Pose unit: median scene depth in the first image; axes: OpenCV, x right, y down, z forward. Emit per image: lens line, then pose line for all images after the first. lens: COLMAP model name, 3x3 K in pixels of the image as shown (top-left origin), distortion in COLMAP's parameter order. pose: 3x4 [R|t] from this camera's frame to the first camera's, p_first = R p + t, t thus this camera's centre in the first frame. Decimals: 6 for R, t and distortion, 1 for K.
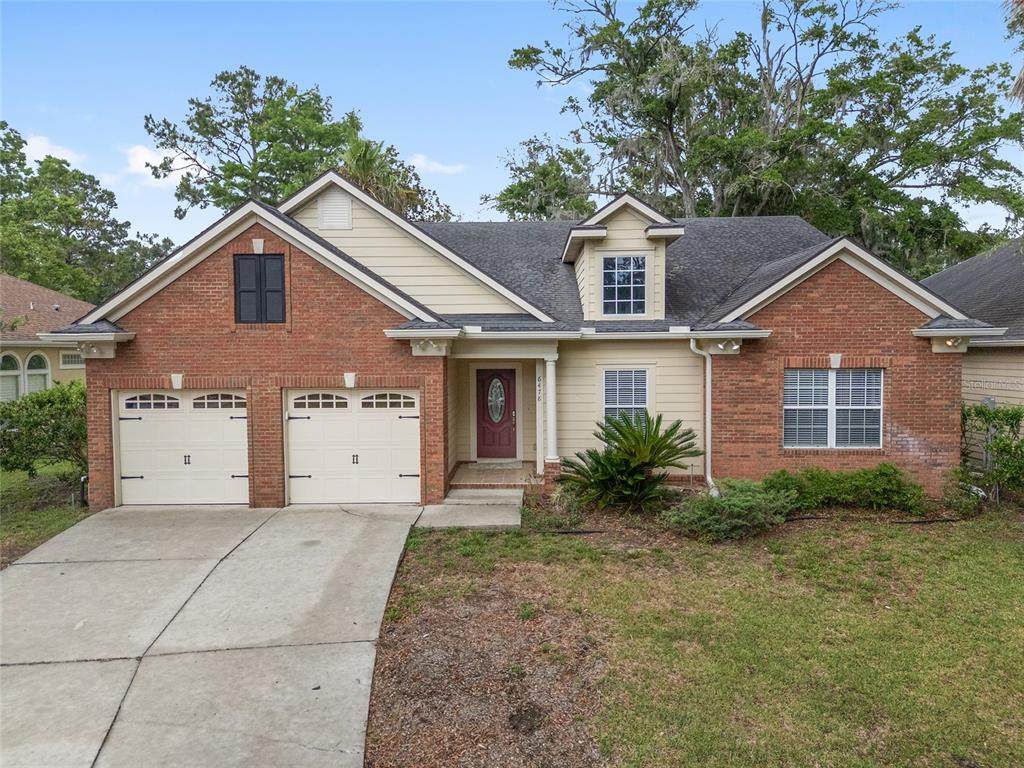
lens RADIAL K [[746.9, 0, 512.0], [0, 746.9, 384.0], [0, 0, 1]] dist [0.052533, -0.046455]
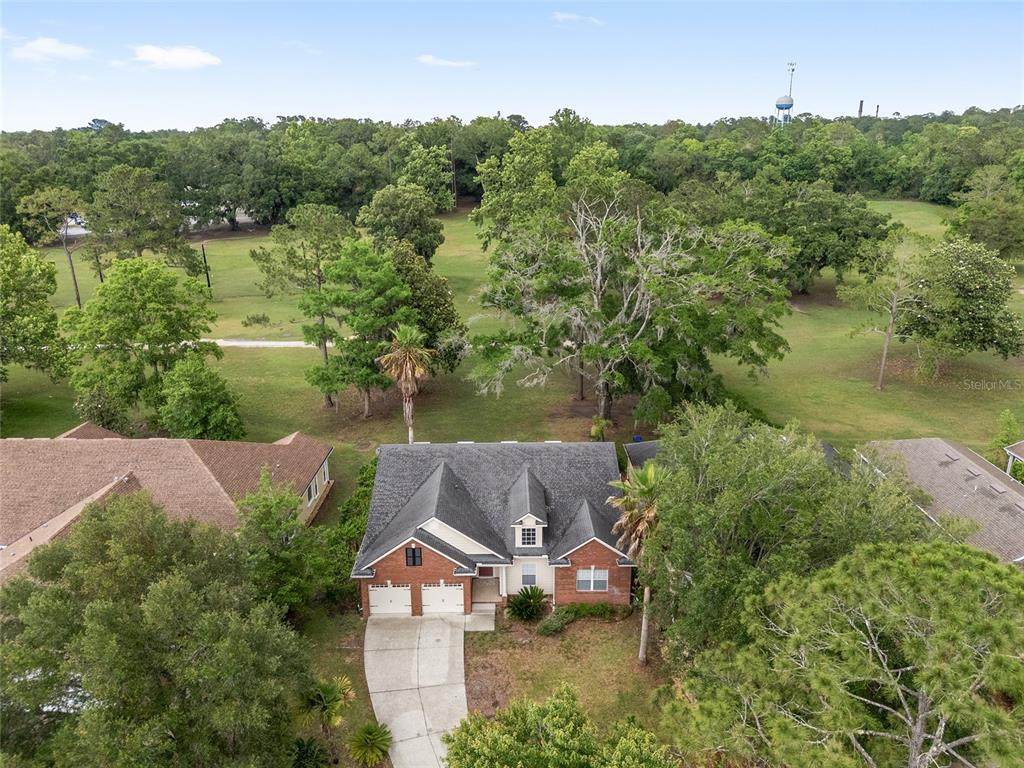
lens RADIAL K [[730.9, 0, 512.0], [0, 730.9, 384.0], [0, 0, 1]] dist [0.071904, -0.003053]
pose [[0.999454, -0.007715, 0.032131, -0.007334], [-0.000813, 0.966327, 0.257317, -1.633118], [-0.033034, -0.257203, 0.965793, -1.852975]]
